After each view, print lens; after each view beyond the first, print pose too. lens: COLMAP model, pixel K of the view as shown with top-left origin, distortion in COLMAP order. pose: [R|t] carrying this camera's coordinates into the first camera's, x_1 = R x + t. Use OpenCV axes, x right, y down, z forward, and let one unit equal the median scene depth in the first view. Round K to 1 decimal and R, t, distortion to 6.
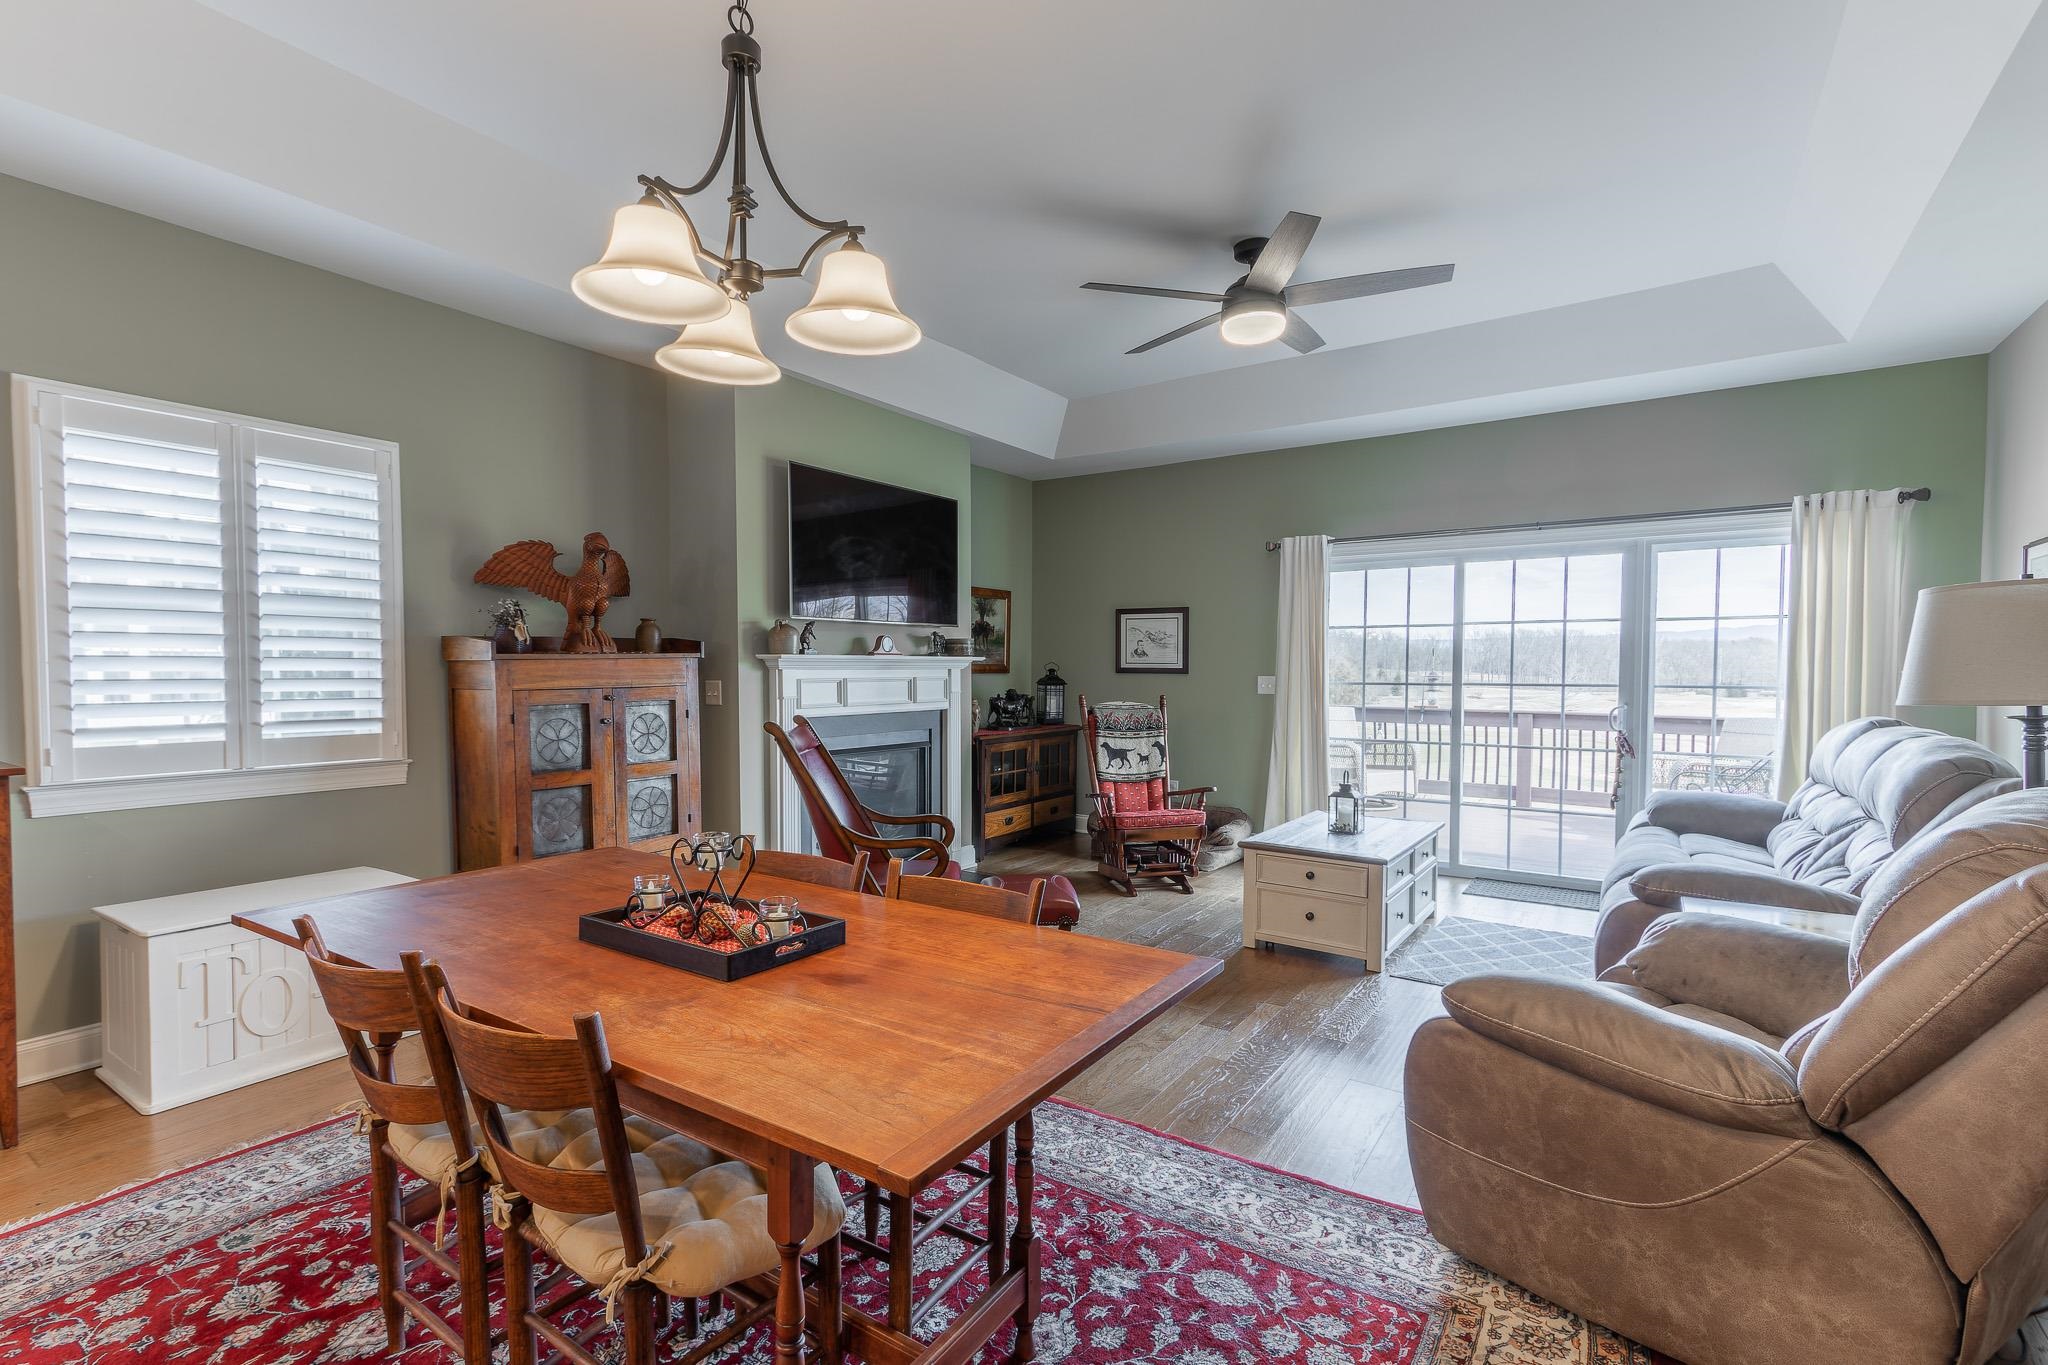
lens RADIAL K [[936.6, 0, 1004.5], [0, 936.6, 696.3], [0, 0, 1]] dist [0.015824, -0.000490]
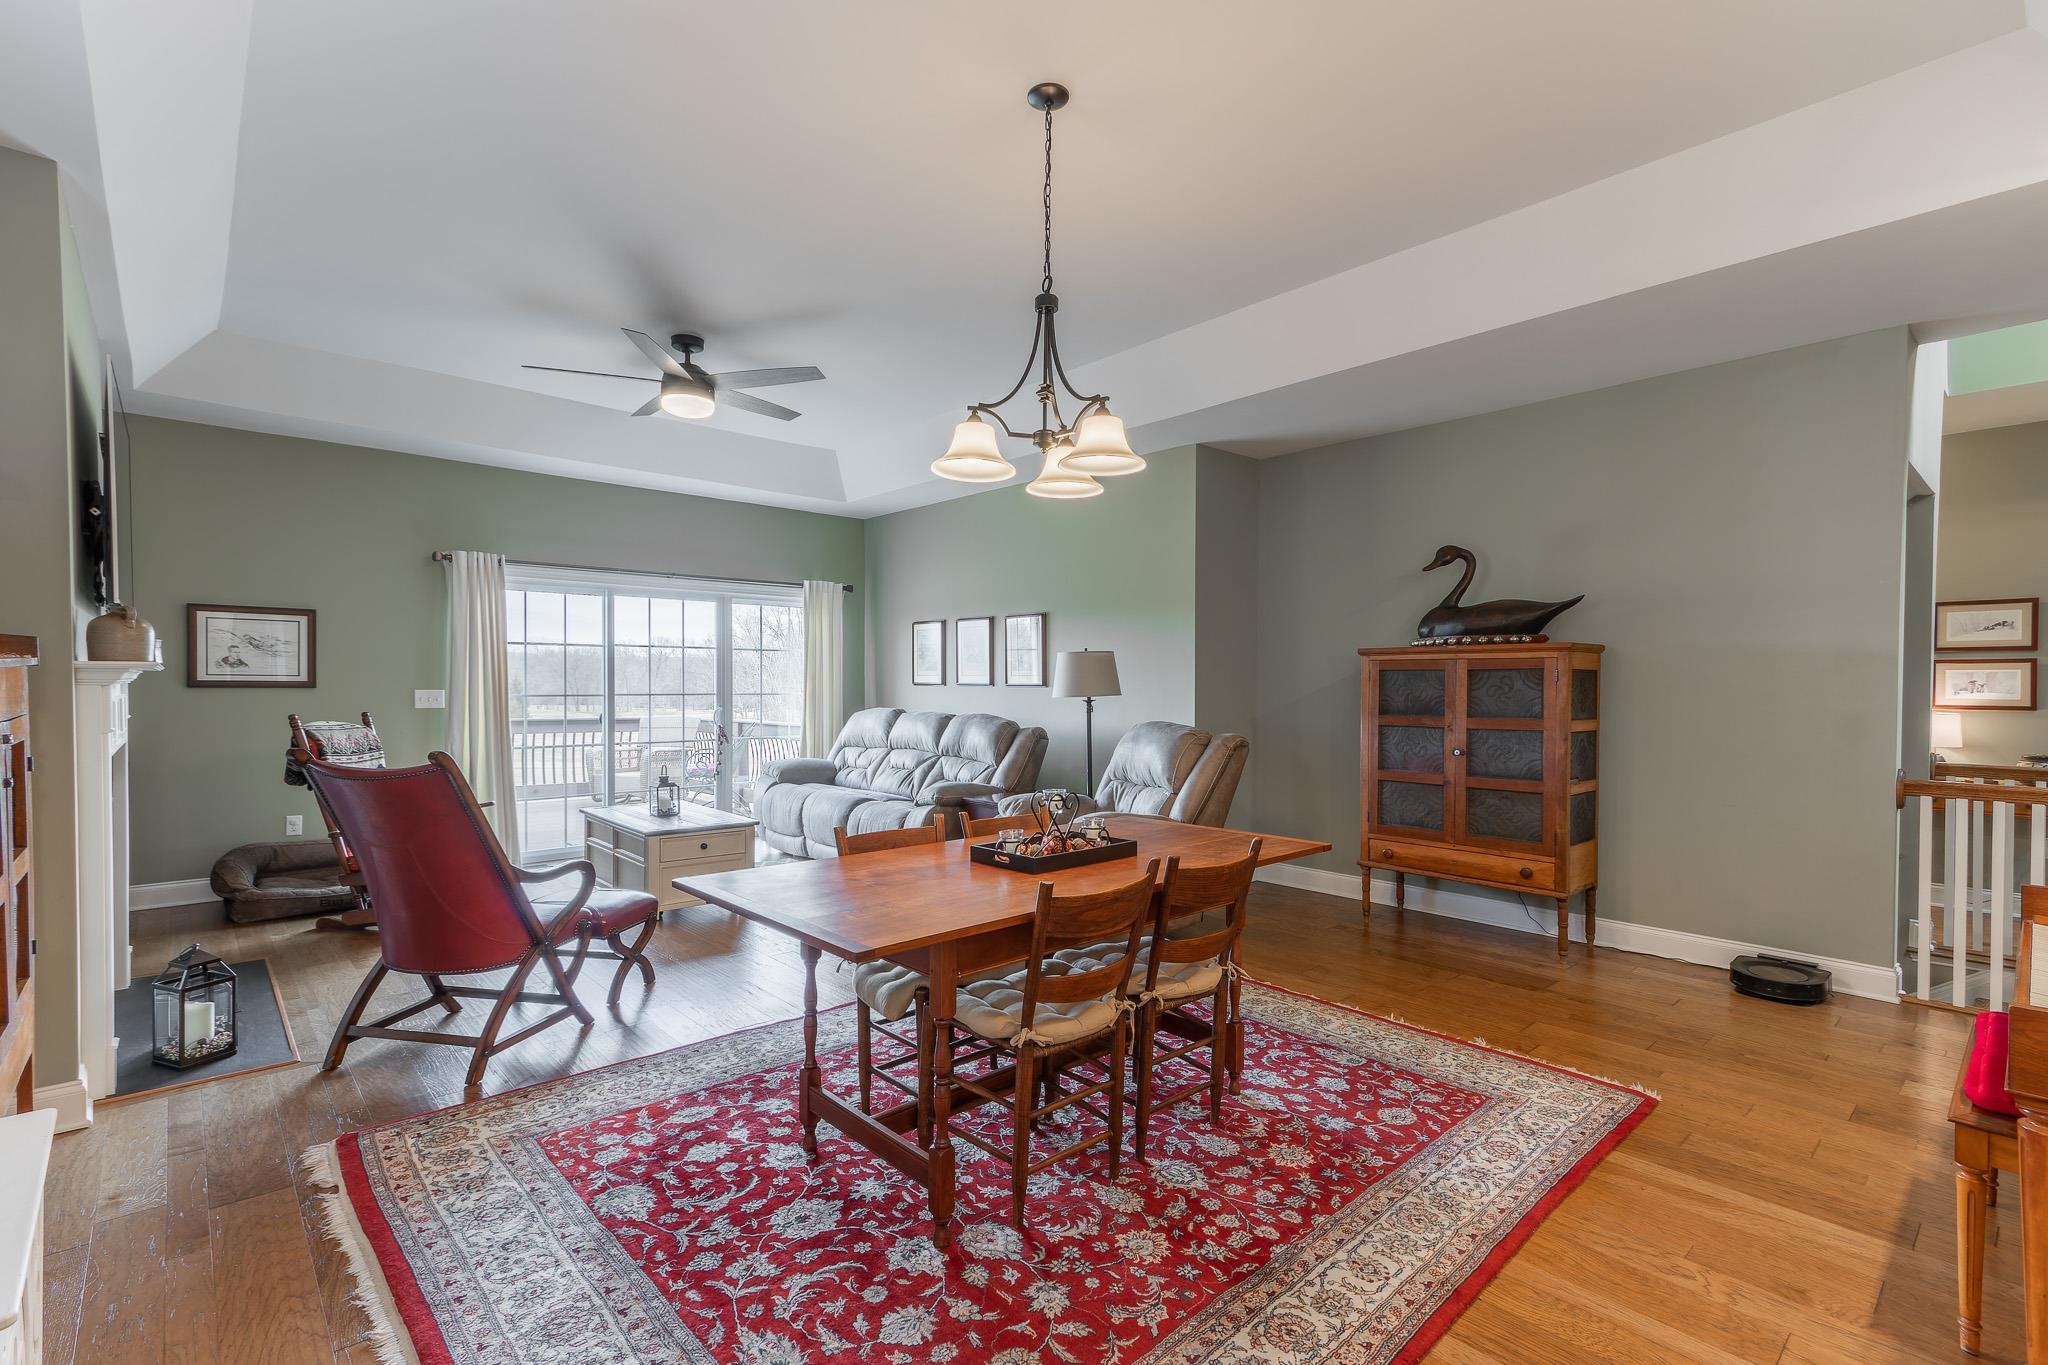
lens RADIAL K [[936.6, 0, 1004.5], [0, 936.6, 696.3], [0, 0, 1]] dist [0.015824, -0.000490]
pose [[0.228455, -0.015719, 0.973428, -0.622734], [0.027731, 0.999569, 0.009633, -0.008908], [-0.973160, 0.024793, 0.228792, 0.240136]]
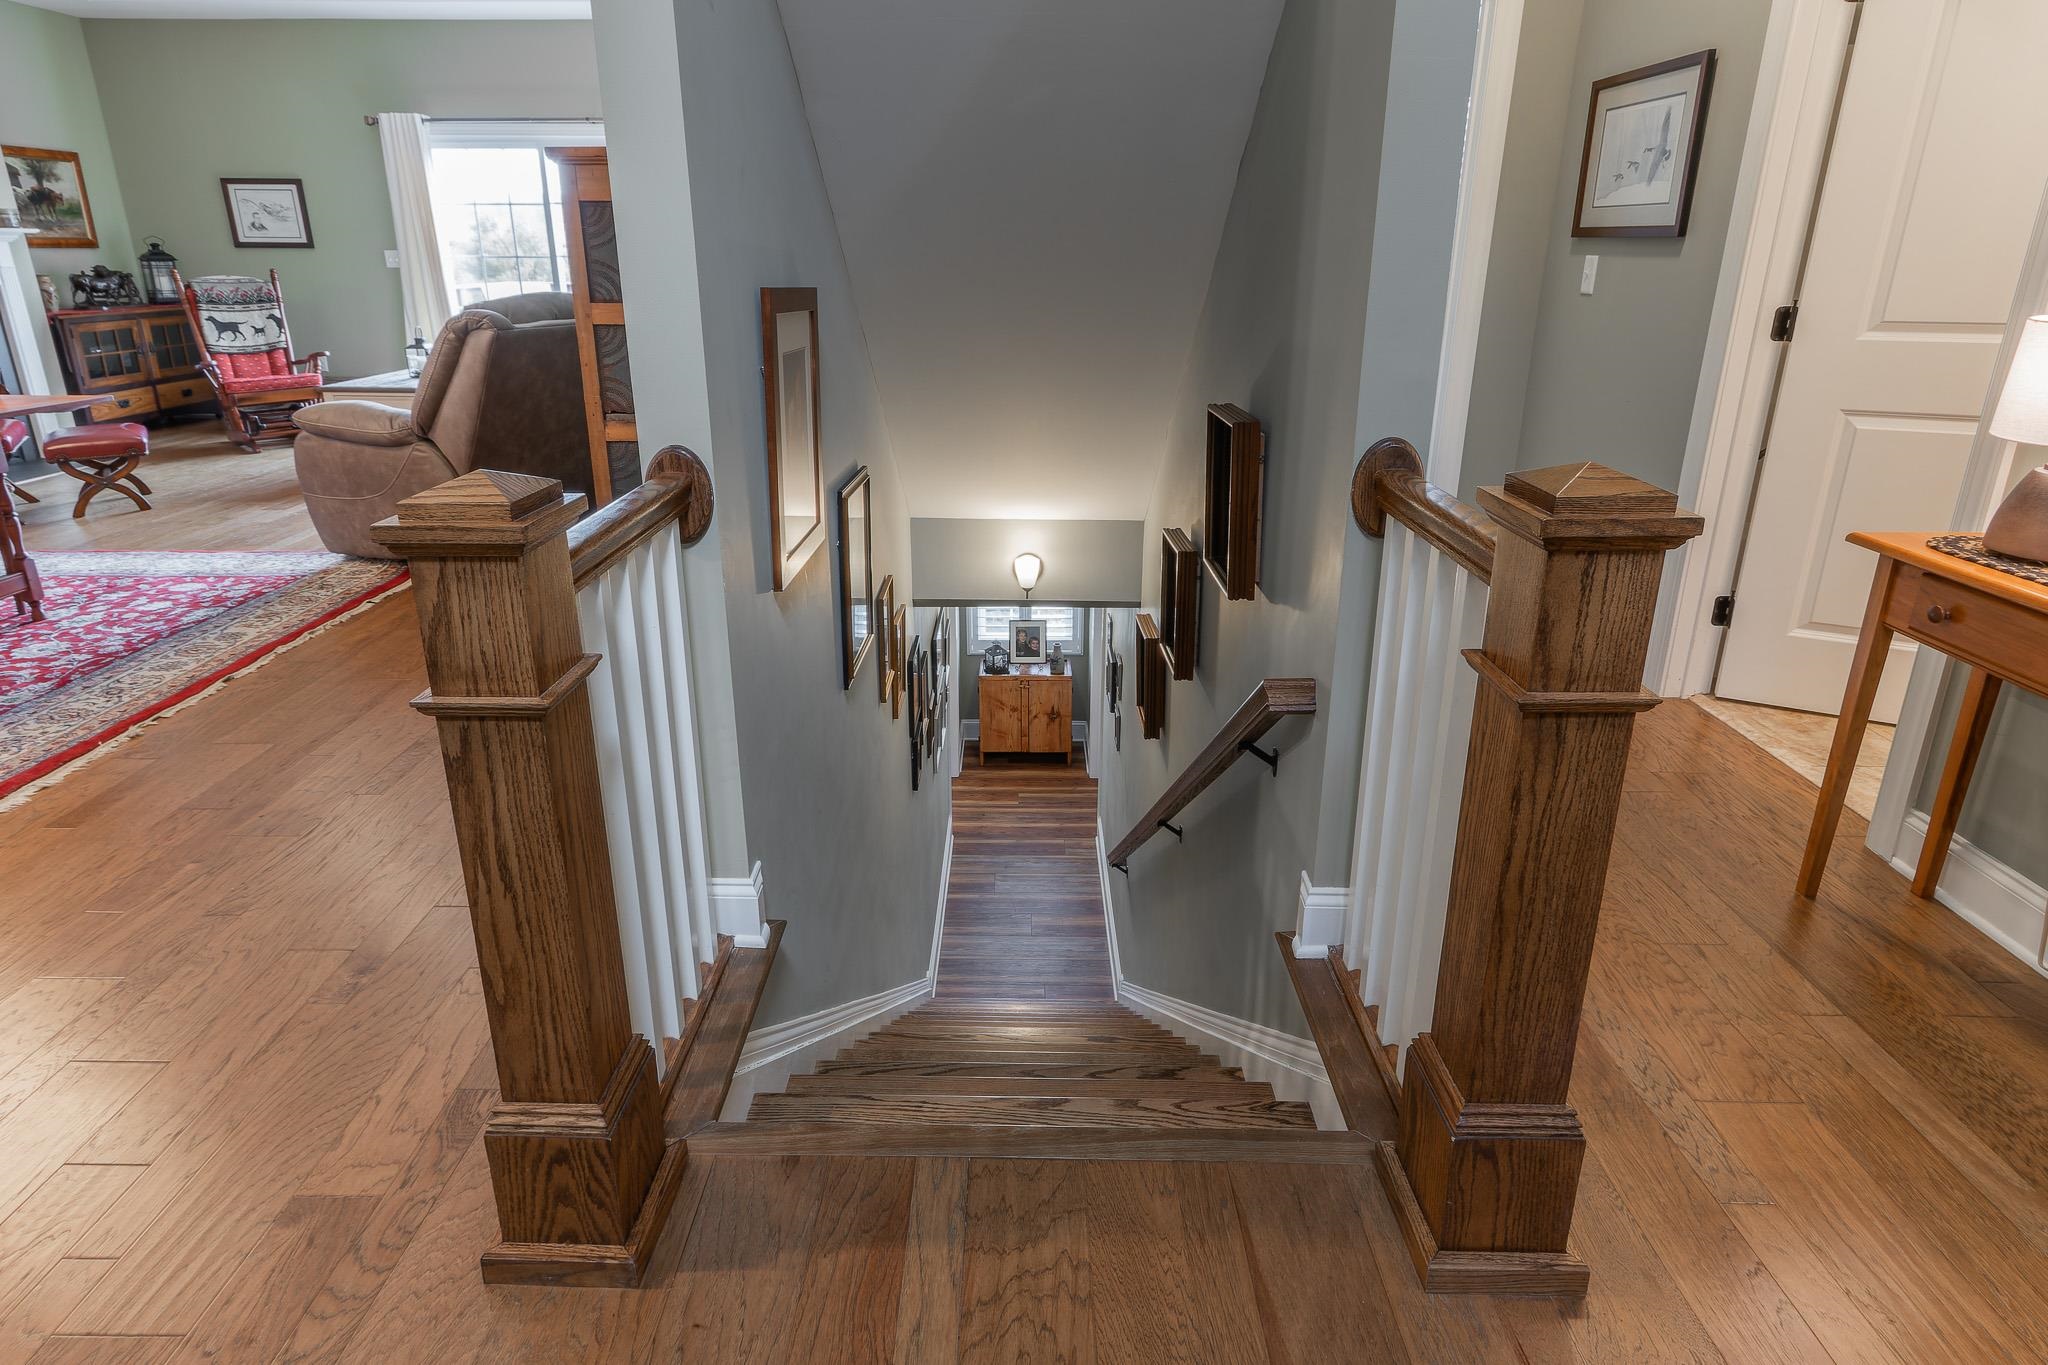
lens RADIAL K [[1094.4, 0, 1026.0], [0, 1094.4, 603.8], [0, 0, 1]] dist [0.003181, -0.000830]
pose [[0.825187, -0.174896, 0.537101, 0.157445], [0.018042, 0.958533, 0.284409, 0.027589], [-0.564571, -0.225000, 0.794125, -0.606290]]
